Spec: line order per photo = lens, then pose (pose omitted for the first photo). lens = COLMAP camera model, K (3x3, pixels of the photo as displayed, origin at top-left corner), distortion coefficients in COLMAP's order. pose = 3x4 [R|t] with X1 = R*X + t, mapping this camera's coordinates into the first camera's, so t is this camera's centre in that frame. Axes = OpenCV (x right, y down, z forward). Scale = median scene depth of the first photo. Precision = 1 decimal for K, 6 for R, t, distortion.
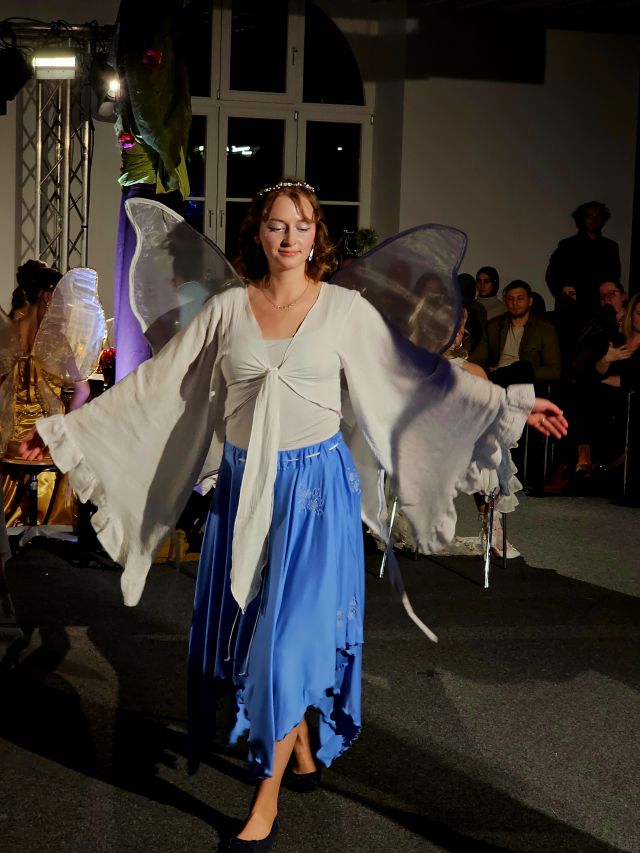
lens RADIAL K [[1713.7, 0, 320.6], [0, 1713.7, 426.3], [0, 0, 1]] dist [-0.003254, 0.000000]
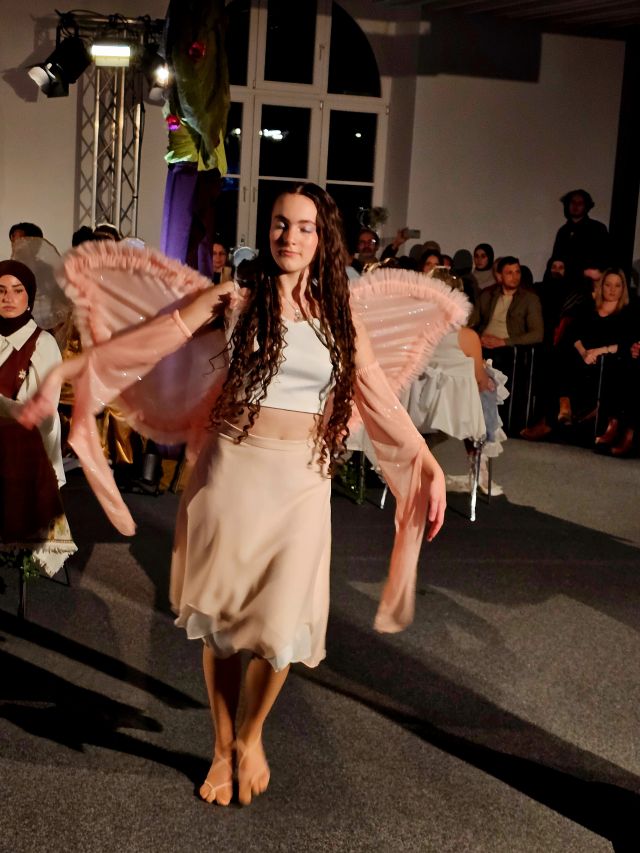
lens RADIAL K [[572.0, 0, 315.5], [0, 572.0, 426.7], [0, 0, 1]] dist [0.010537, 0.002611]
pose [[0.999494, 0.028221, -0.014681, -0.006338], [-0.028366, 0.999550, -0.009771, 0.037878], [0.014399, 0.010183, 0.999844, 0.615791]]
